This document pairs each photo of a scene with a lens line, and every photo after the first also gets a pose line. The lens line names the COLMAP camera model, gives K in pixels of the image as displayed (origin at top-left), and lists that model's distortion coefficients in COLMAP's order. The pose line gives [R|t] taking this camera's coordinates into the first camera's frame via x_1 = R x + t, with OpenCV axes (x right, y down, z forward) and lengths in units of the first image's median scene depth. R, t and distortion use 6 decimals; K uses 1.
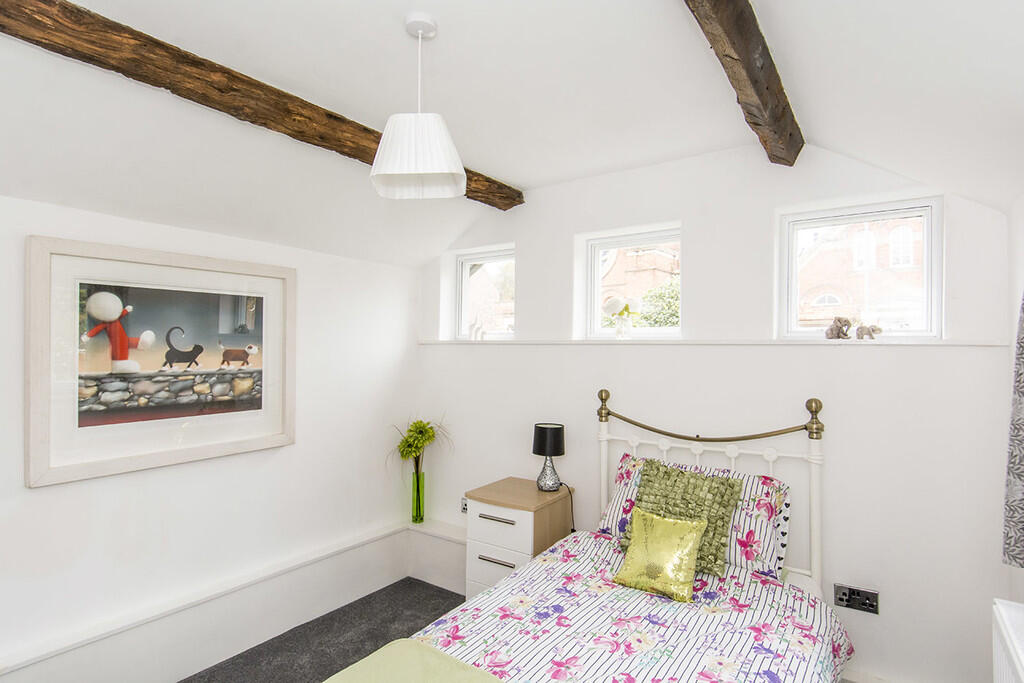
lens RADIAL K [[535.9, 0, 508.9], [0, 535.9, 344.6], [0, 0, 1]] dist [0.025219, -0.026856]
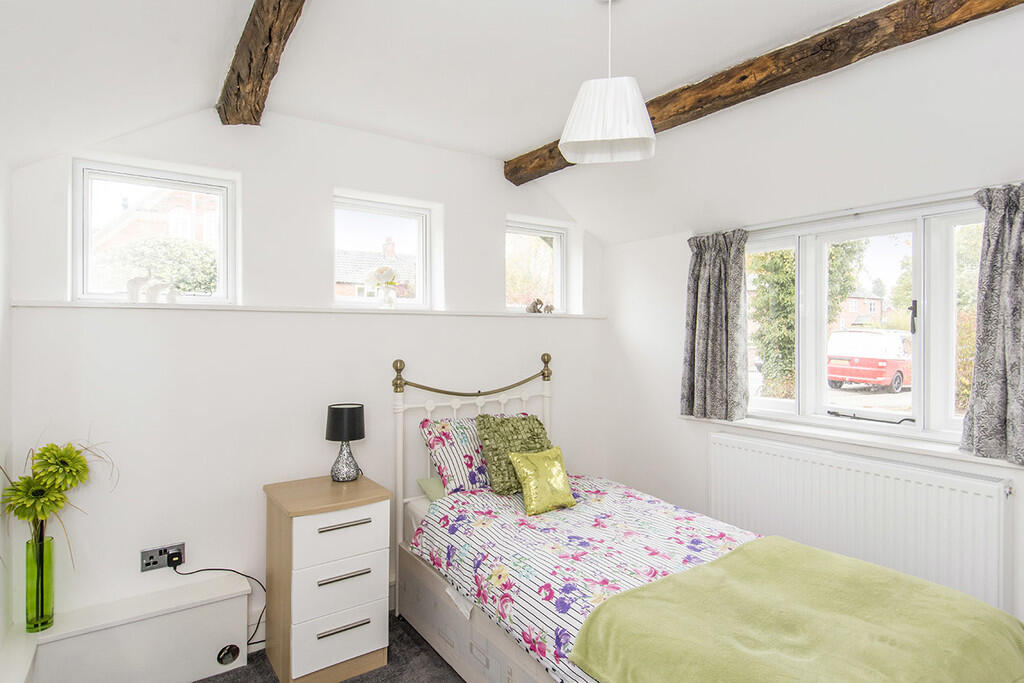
lens RADIAL K [[544.0, 0, 514.2], [0, 544.0, 323.6], [0, 0, 1]] dist [0.012063, -0.000321]
pose [[0.338577, -0.004175, 0.940929, -0.723732], [-0.016387, 0.999812, 0.010333, 0.003585], [-0.940796, -0.018917, 0.338446, 0.482594]]
